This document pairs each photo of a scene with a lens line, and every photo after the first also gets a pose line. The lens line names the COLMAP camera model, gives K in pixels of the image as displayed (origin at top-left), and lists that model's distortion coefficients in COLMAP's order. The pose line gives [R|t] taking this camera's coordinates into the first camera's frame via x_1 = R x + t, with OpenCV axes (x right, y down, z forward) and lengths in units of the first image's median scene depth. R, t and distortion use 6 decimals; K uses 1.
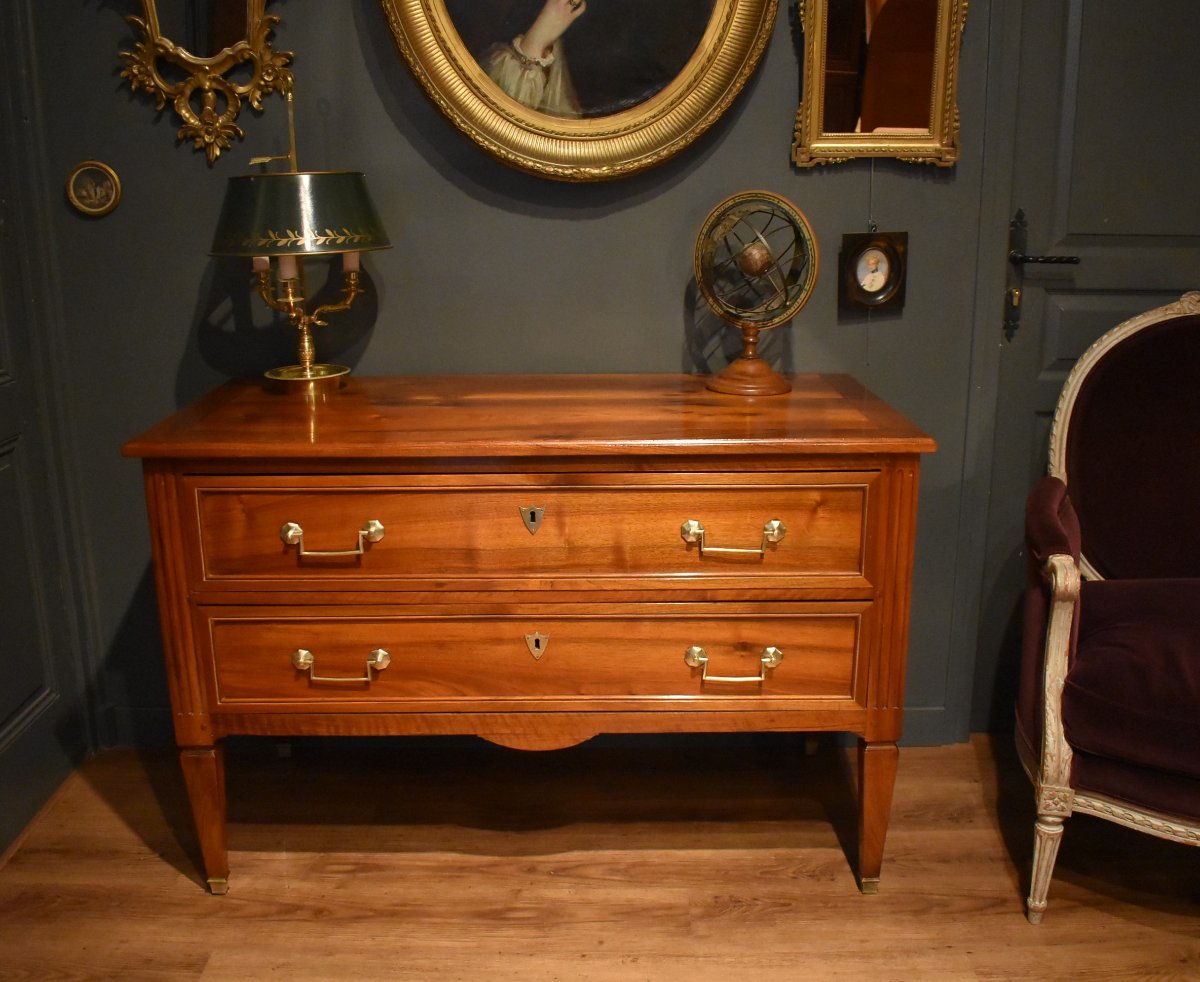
lens RADIAL K [[1170.8, 0, 611.8], [0, 1170.8, 493.7], [0, 0, 1]] dist [-0.091664, 0.000000]
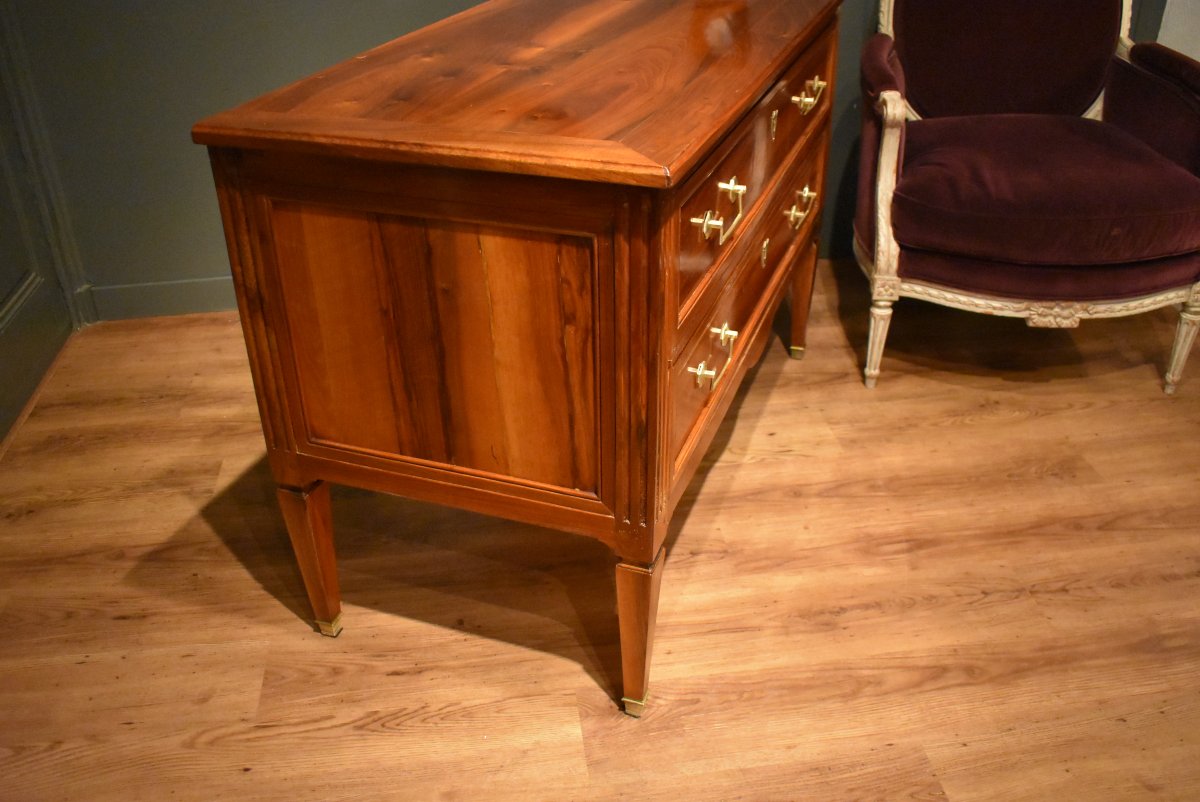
lens RADIAL K [[1056.5, 0, 604.0], [0, 1056.5, 393.0], [0, 0, 1]] dist [-0.094428, 0.016604]
pose [[0.991455, -0.078874, 0.103906, -0.051315], [0.049354, 0.964101, 0.260909, 0.055756], [-0.120755, -0.253551, 0.959755, -0.104251]]
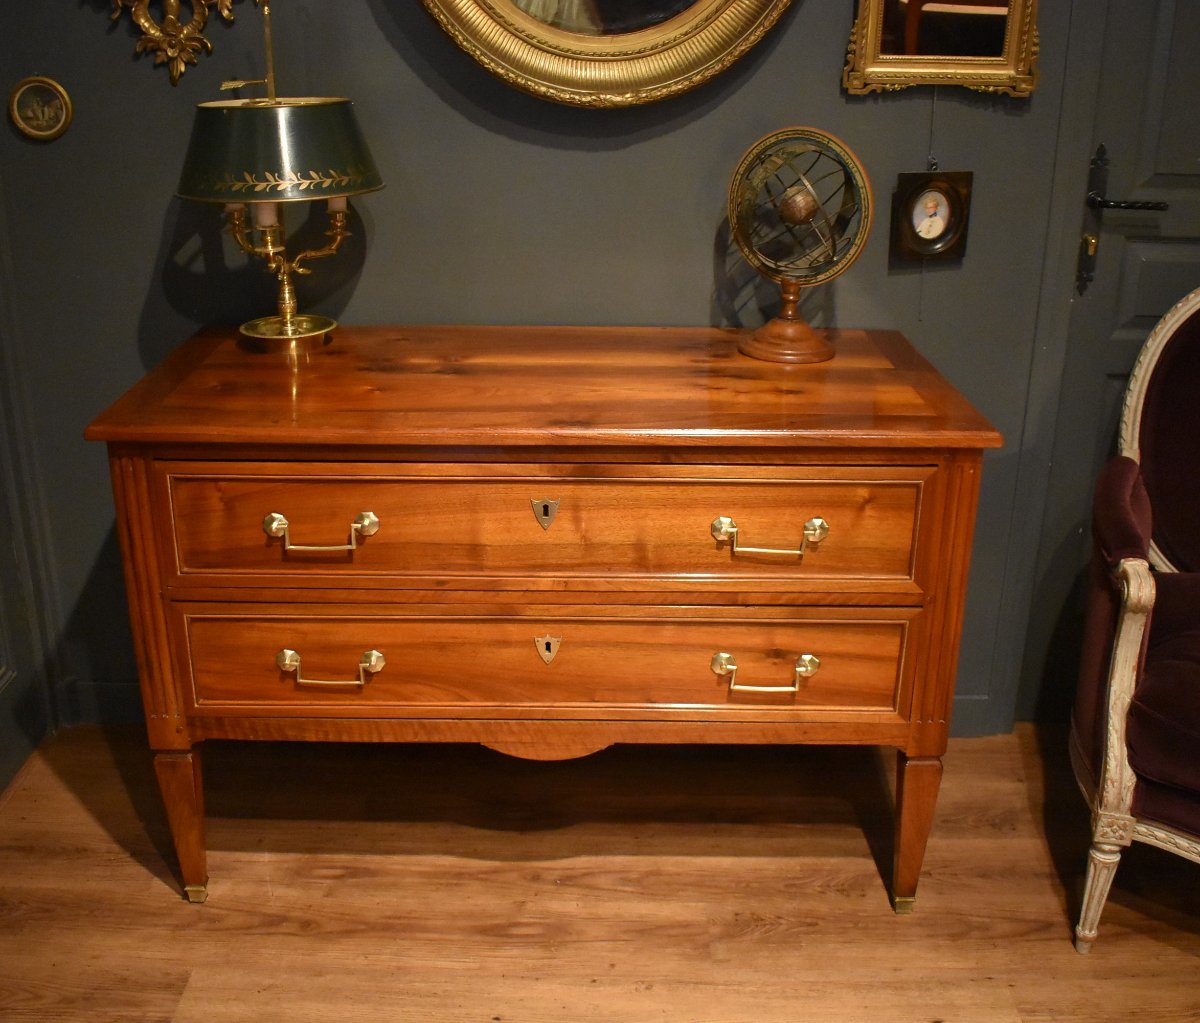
lens RADIAL K [[1288.0, 0, 589.7], [0, 1288.0, 508.9], [0, 0, 1]] dist [-0.087052, 0.000000]
pose [[0.999812, 0.015886, -0.011135, -0.021028], [-0.014685, 0.994808, 0.100707, -0.074219], [0.012677, -0.100525, 0.994854, 0.021358]]
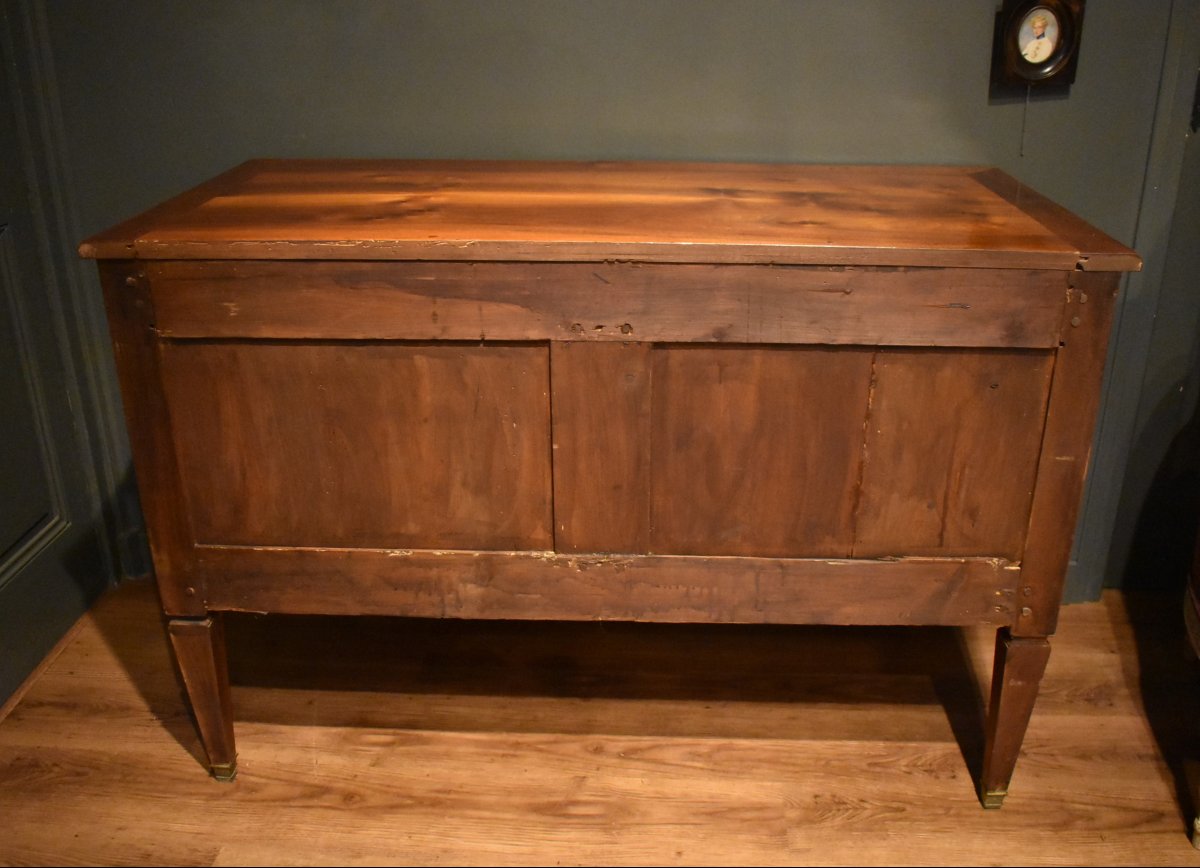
lens RADIAL K [[1093.5, 0, 620.5], [0, 1093.5, 434.8], [0, 0, 1]] dist [-0.086284, 0.000000]
pose [[0.998257, 0.027988, -0.051951, -0.018998], [-0.020586, 0.990233, 0.137895, -0.017897], [0.055303, -0.136585, 0.989083, 0.255139]]
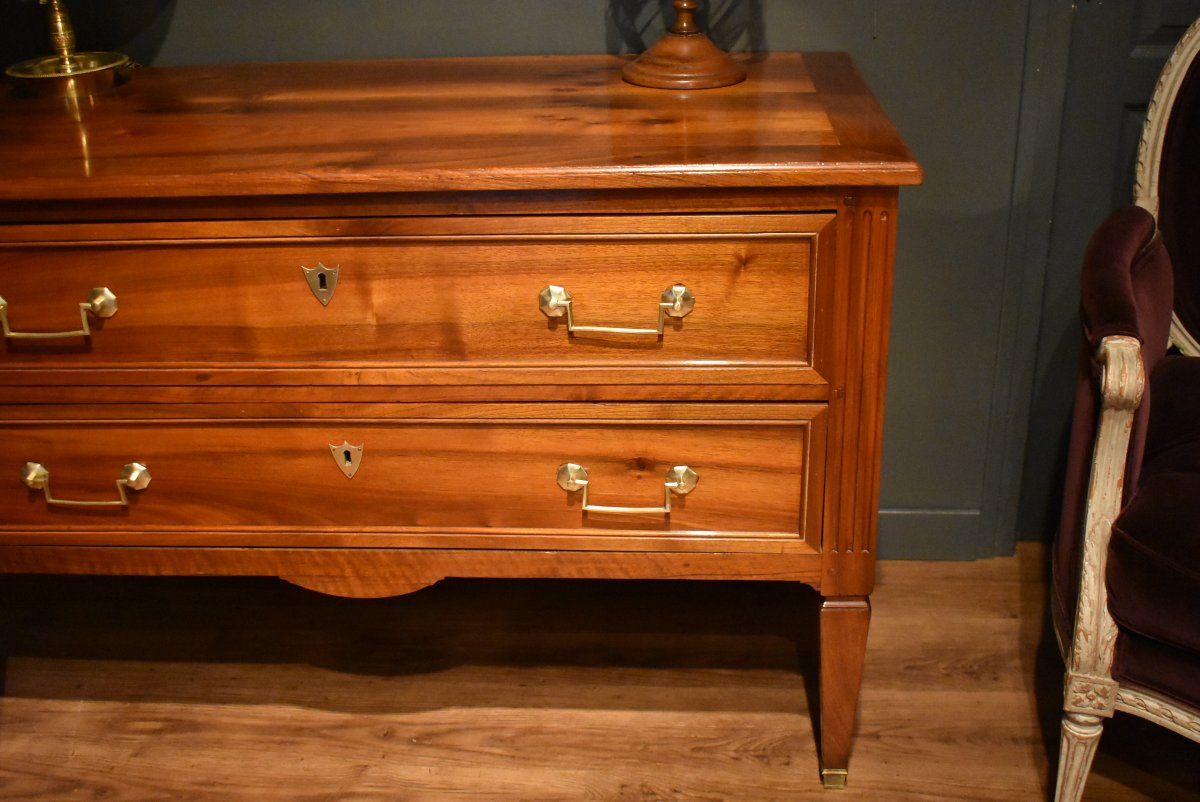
lens RADIAL K [[1310.1, 0, 602.0], [0, 1310.1, 398.3], [0, 0, 1]] dist [-0.065158, 0.000000]
pose [[0.996857, 0.007410, -0.078875, 0.143749], [0.006249, 0.985158, 0.171535, -0.039456], [0.078975, -0.171489, 0.982016, 0.227847]]
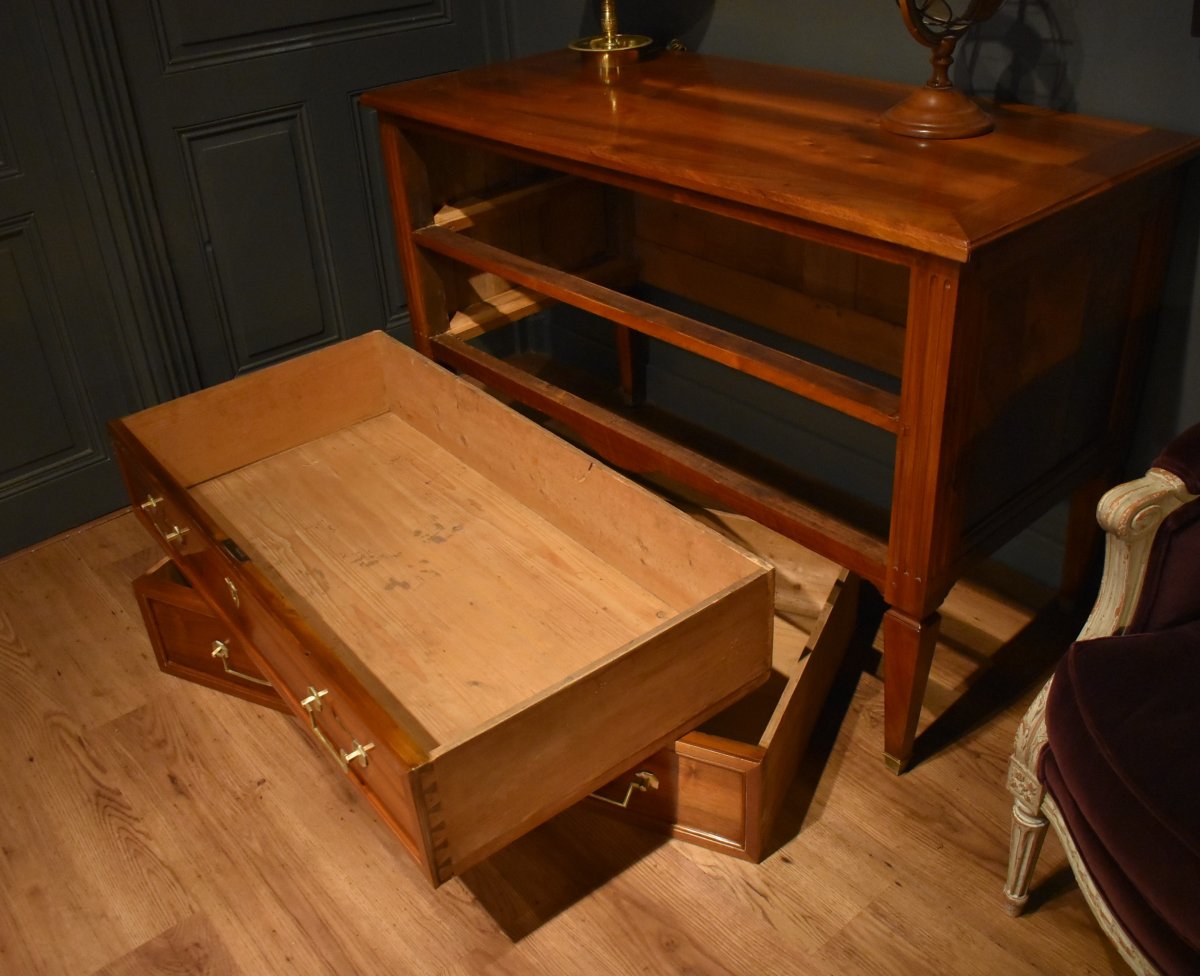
lens RADIAL K [[1108.6, 0, 634.1], [0, 1108.6, 505.7], [0, 0, 1]] dist [-0.097502, 0.000000]
pose [[0.662435, 0.379017, -0.646162, 0.558728], [-0.157124, 0.913674, 0.374849, -0.104114], [0.732456, -0.146786, 0.664803, 0.361173]]
